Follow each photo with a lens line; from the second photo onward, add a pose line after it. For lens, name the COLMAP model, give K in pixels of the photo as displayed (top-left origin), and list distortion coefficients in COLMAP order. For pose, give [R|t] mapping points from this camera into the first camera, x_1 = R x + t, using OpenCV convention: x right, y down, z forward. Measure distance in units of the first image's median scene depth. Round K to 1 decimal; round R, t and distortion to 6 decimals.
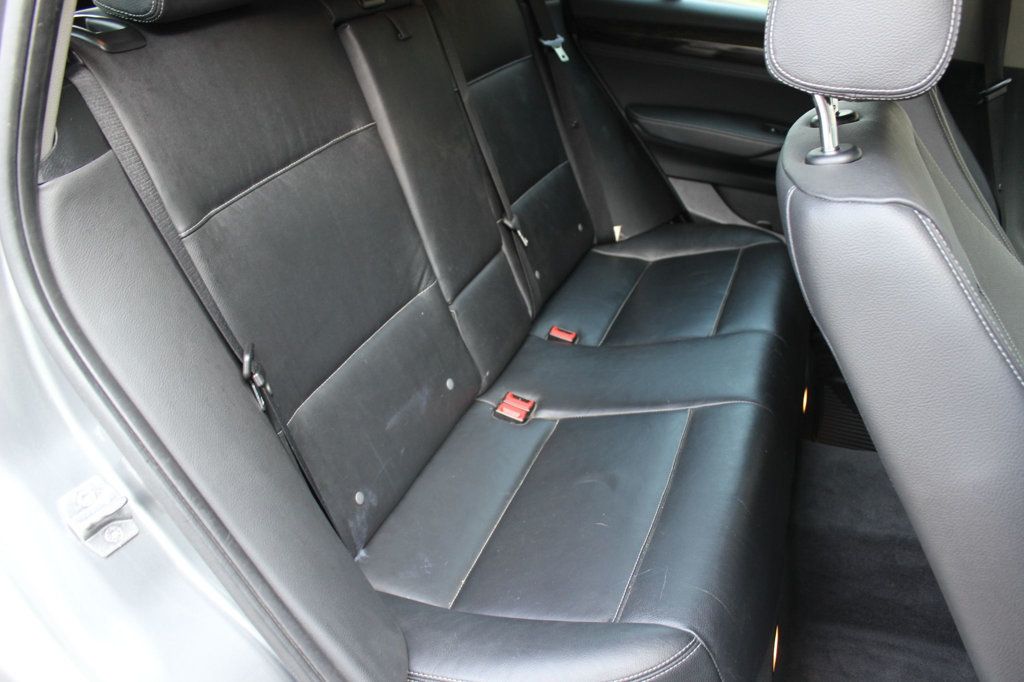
lens RADIAL K [[840.7, 0, 539.6], [0, 840.7, 345.4], [0, 0, 1]] dist [-0.157327, 0.127004]
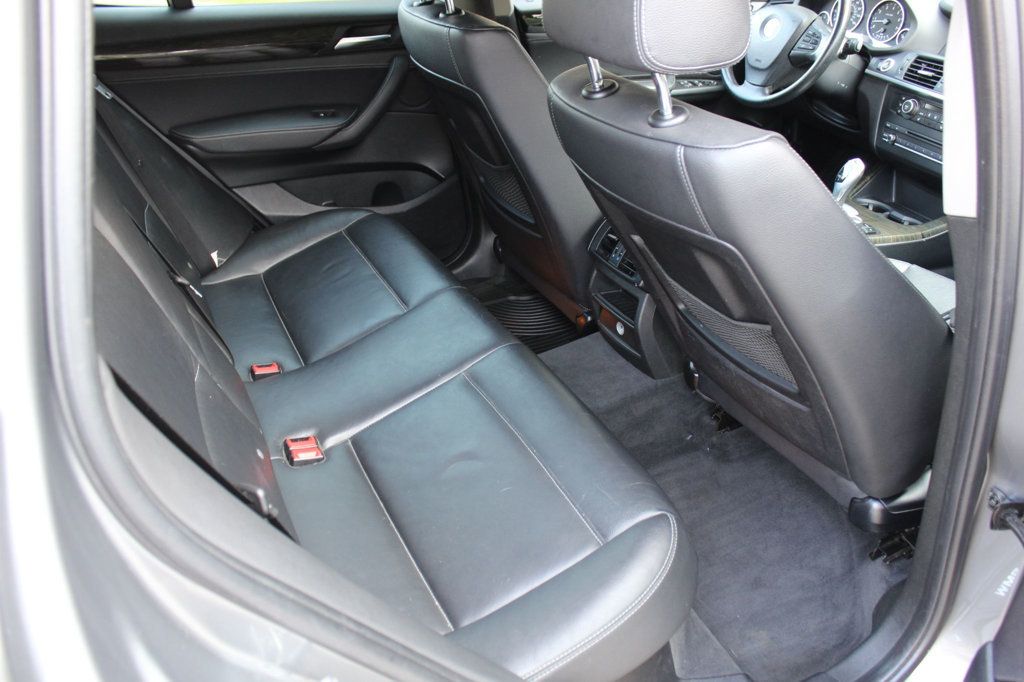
lens RADIAL K [[840.7, 0, 512.0], [0, 840.7, 343.7], [0, 0, 1]] dist [-0.157327, 0.127004]
pose [[0.695747, -0.389803, 0.603316, -0.344244], [0.366492, 0.915026, 0.168558, -0.098008], [-0.617754, 0.103836, 0.779486, 0.073967]]
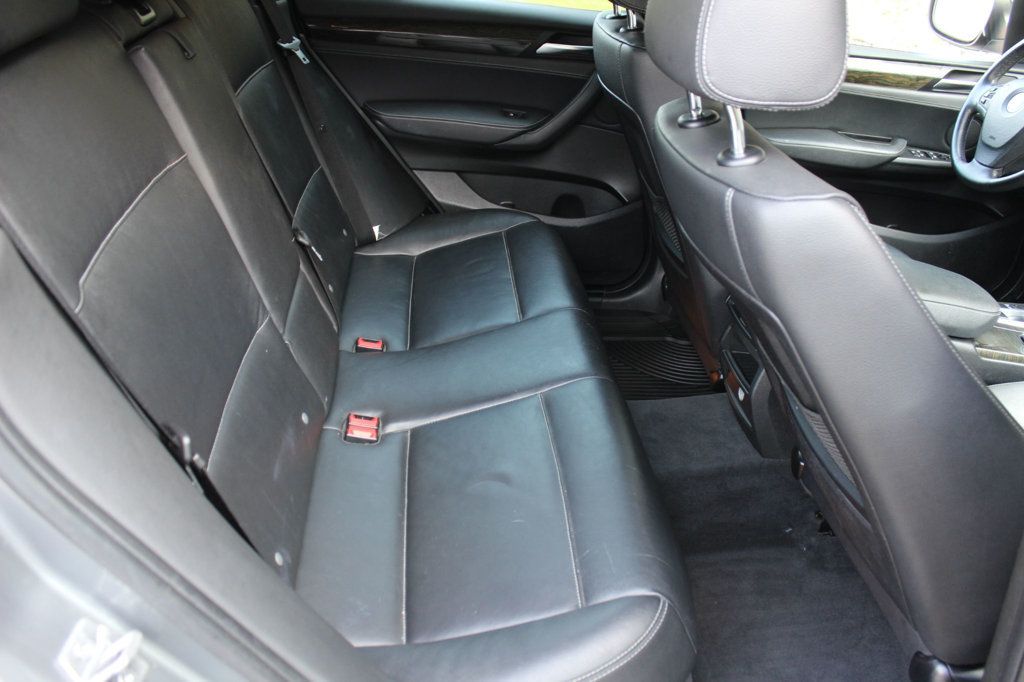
lens RADIAL K [[840.7, 0, 528.6], [0, 840.7, 345.0], [0, 0, 1]] dist [-0.157327, 0.127004]
pose [[0.904762, -0.178425, 0.386744, -0.185113], [0.166865, 0.983929, 0.063567, -0.043645], [-0.391870, 0.007021, 0.919994, 0.024369]]
